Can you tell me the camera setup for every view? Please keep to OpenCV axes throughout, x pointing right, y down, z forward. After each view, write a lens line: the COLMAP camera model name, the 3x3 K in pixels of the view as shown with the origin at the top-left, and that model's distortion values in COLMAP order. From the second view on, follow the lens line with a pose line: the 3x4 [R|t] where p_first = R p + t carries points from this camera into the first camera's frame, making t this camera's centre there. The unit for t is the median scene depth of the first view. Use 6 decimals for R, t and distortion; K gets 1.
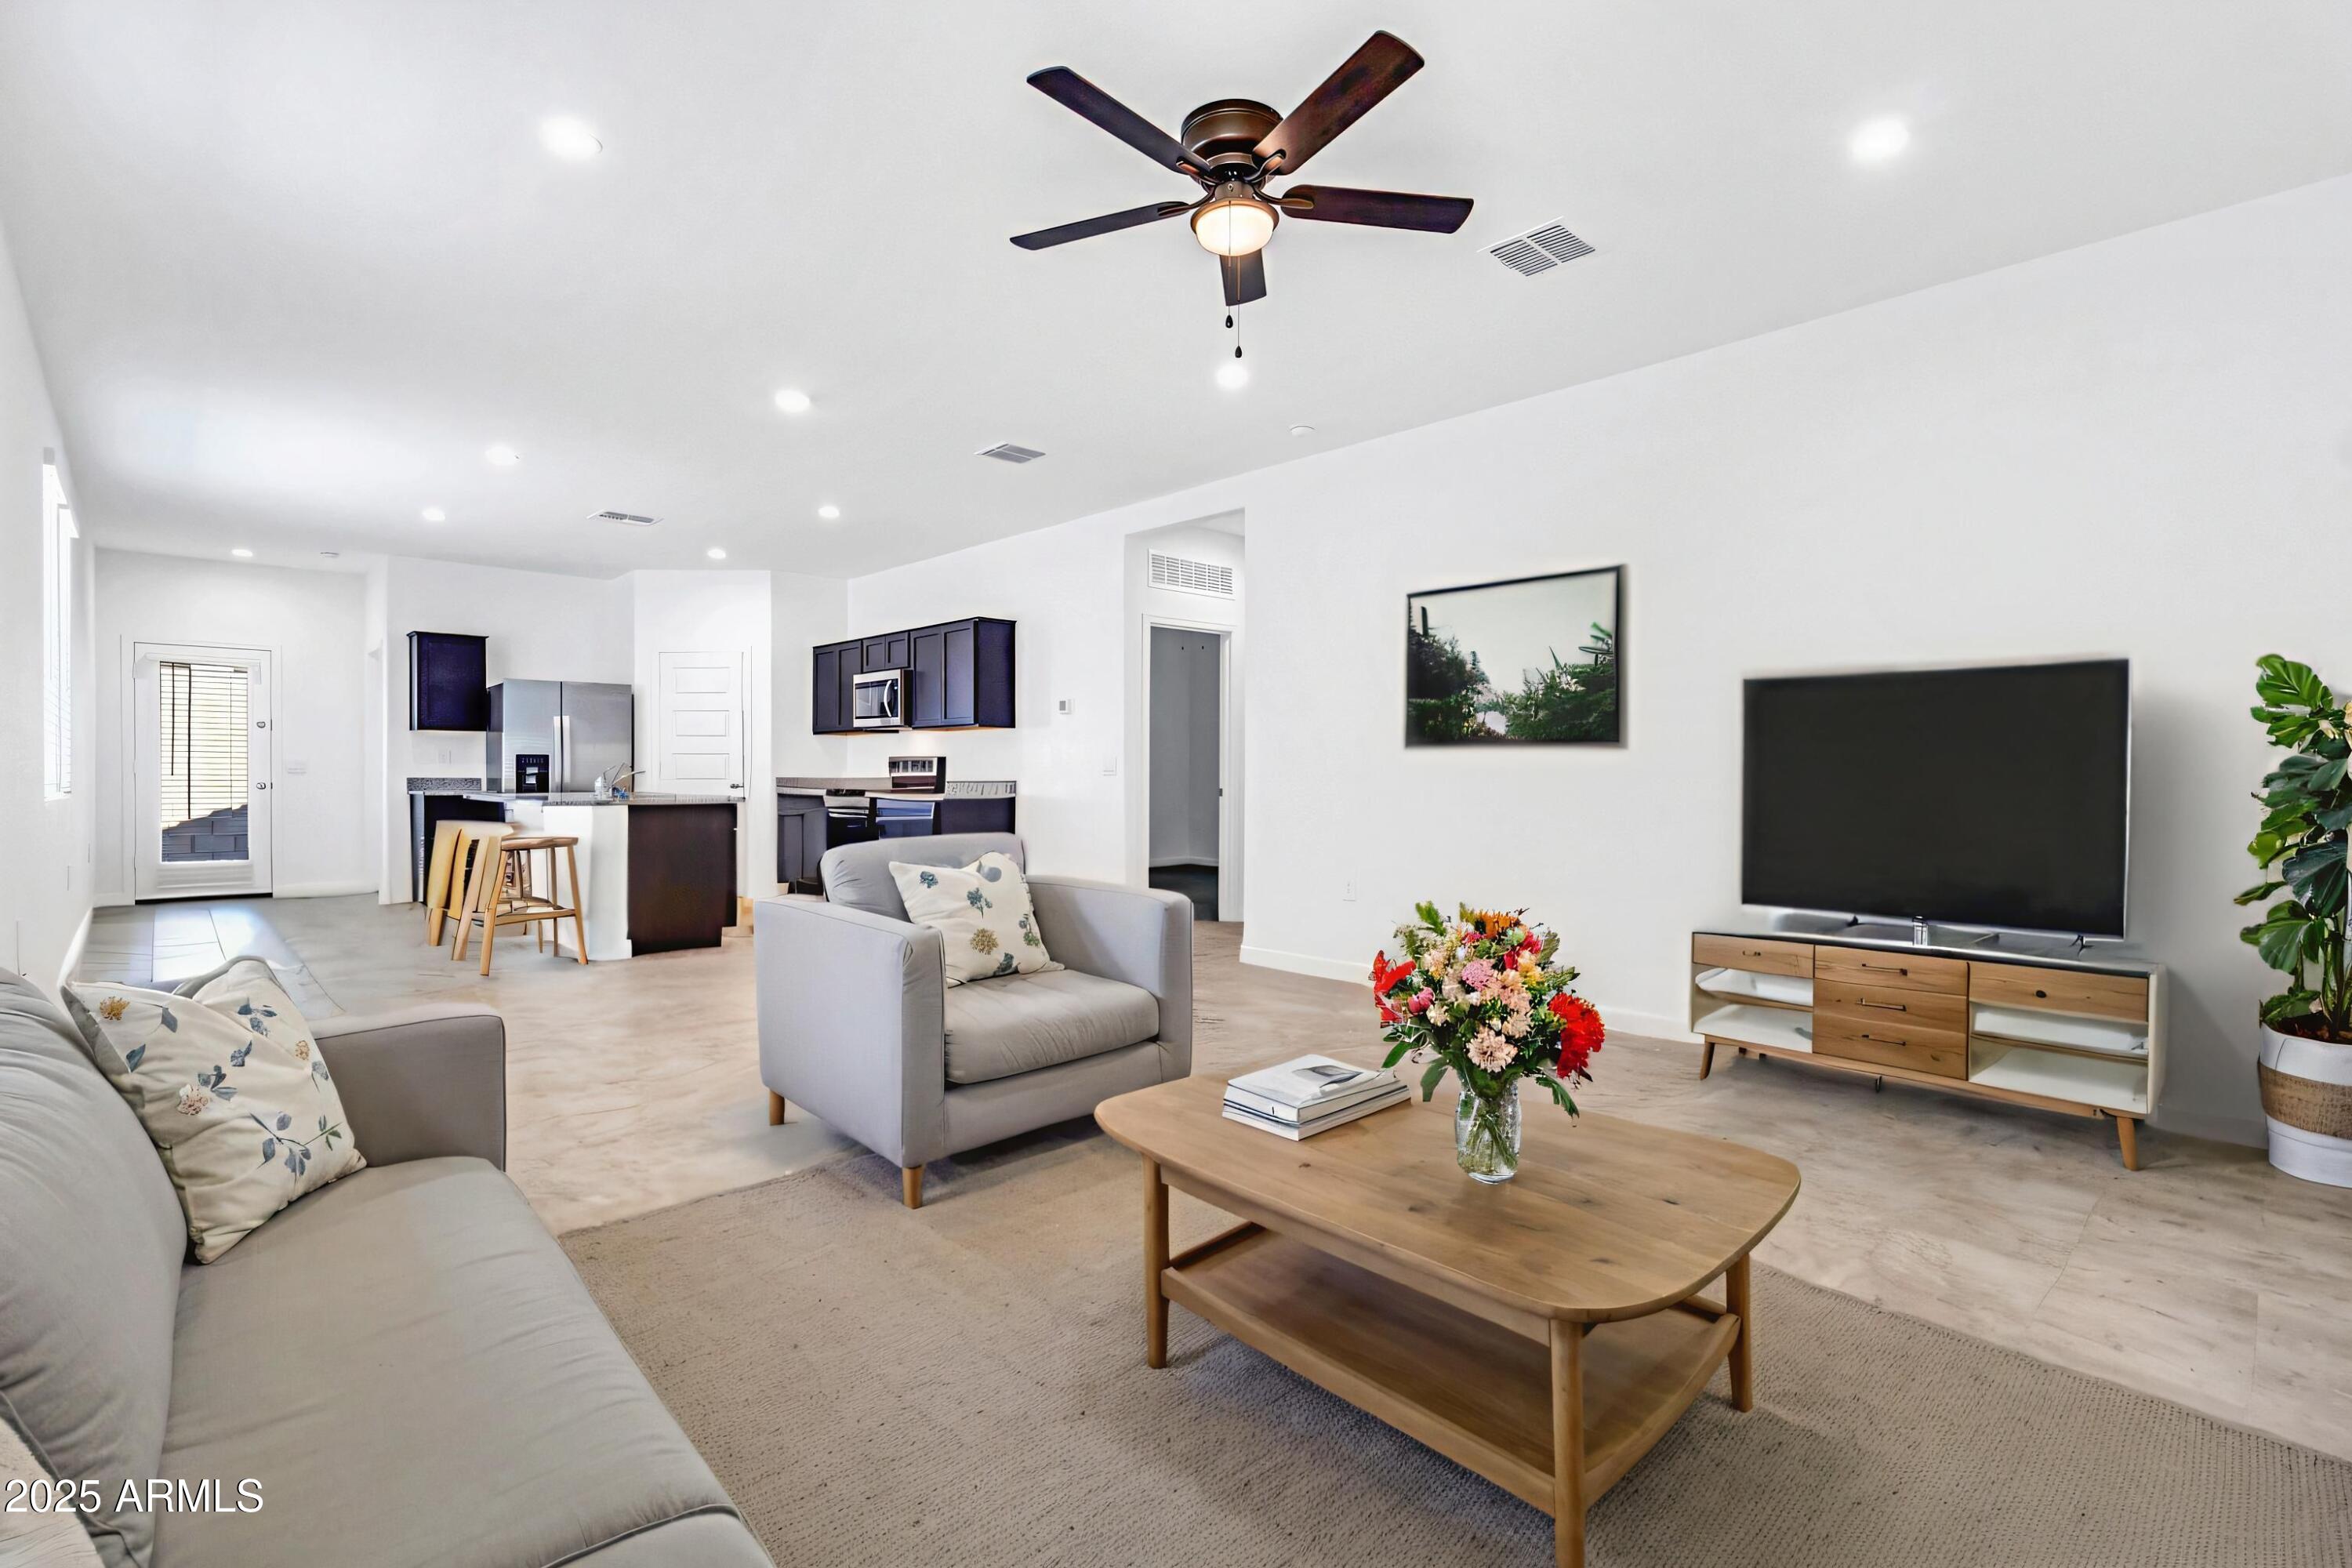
lens RADIAL K [[1094.9, 0, 1195.5], [0, 1094.9, 783.6], [0, 0, 1]] dist [0.005754, -0.001379]
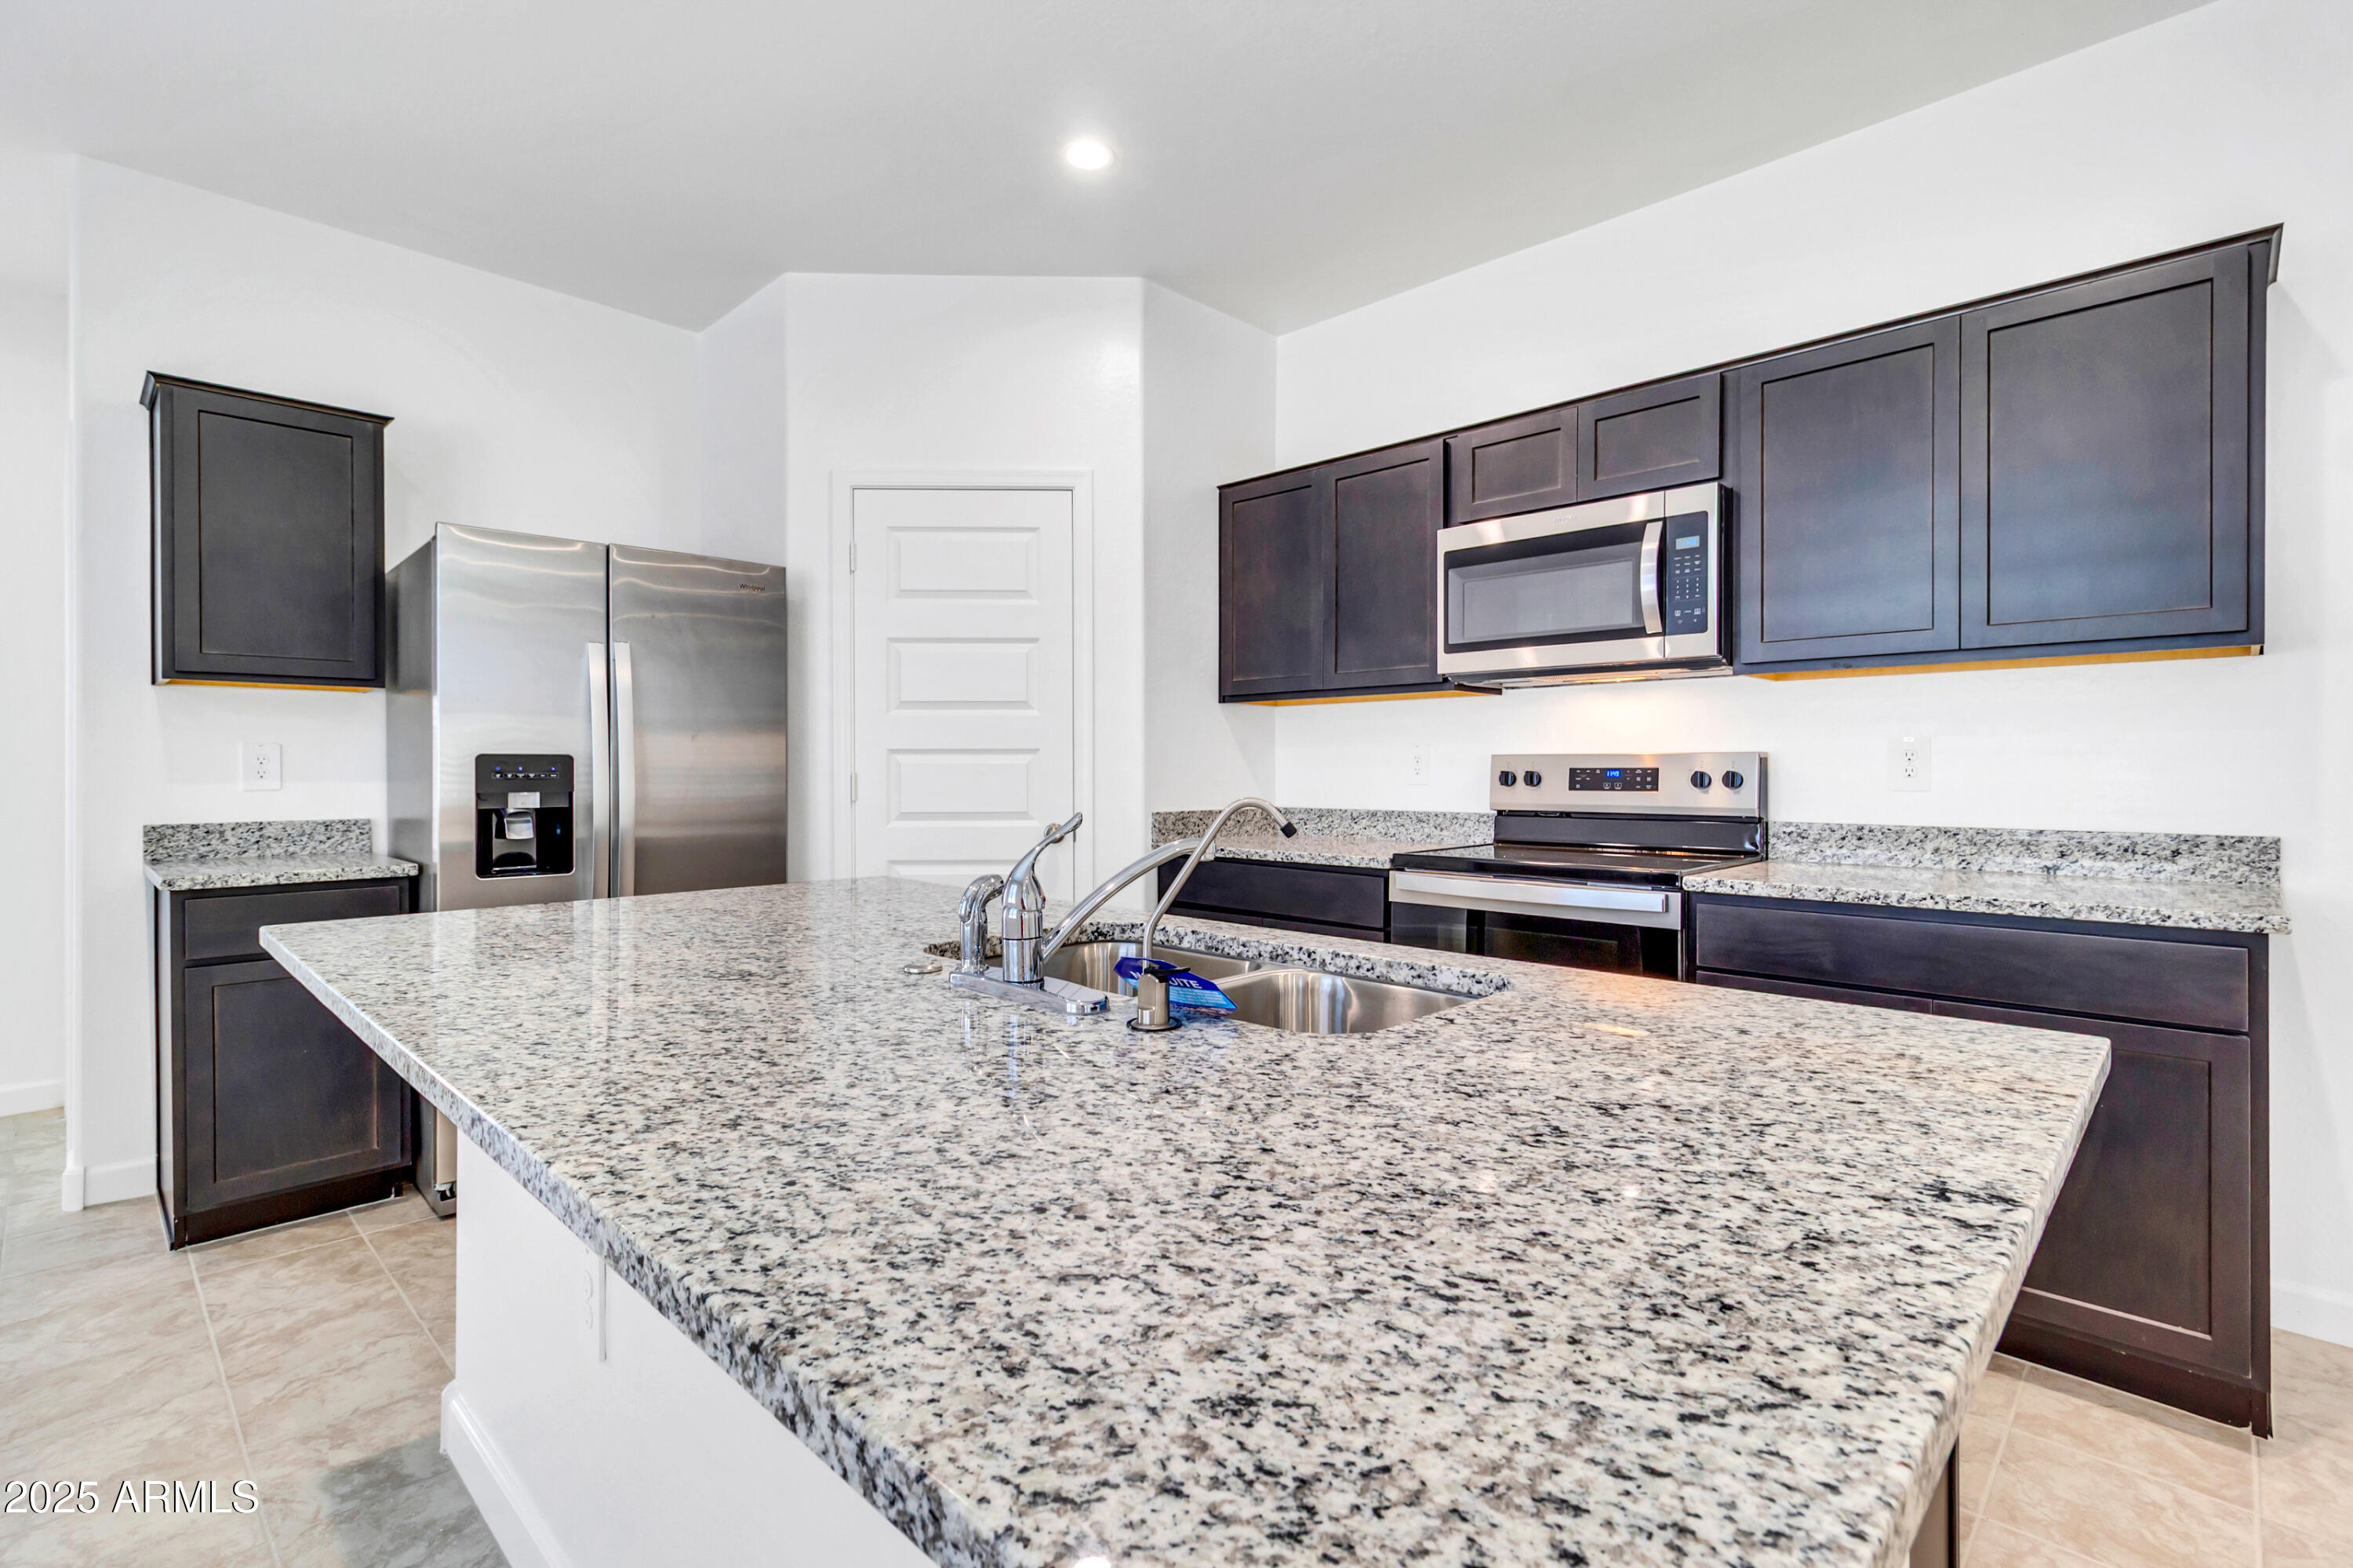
lens RADIAL K [[1095.5, 0, 1181.7], [0, 1095.5, 772.9], [0, 0, 1]] dist [0.005754, -0.001379]
pose [[0.999109, -0.004722, 0.041933, -0.413497], [0.005102, 0.999947, -0.008948, -0.016738], [-0.041888, 0.009154, 0.999080, 0.649464]]
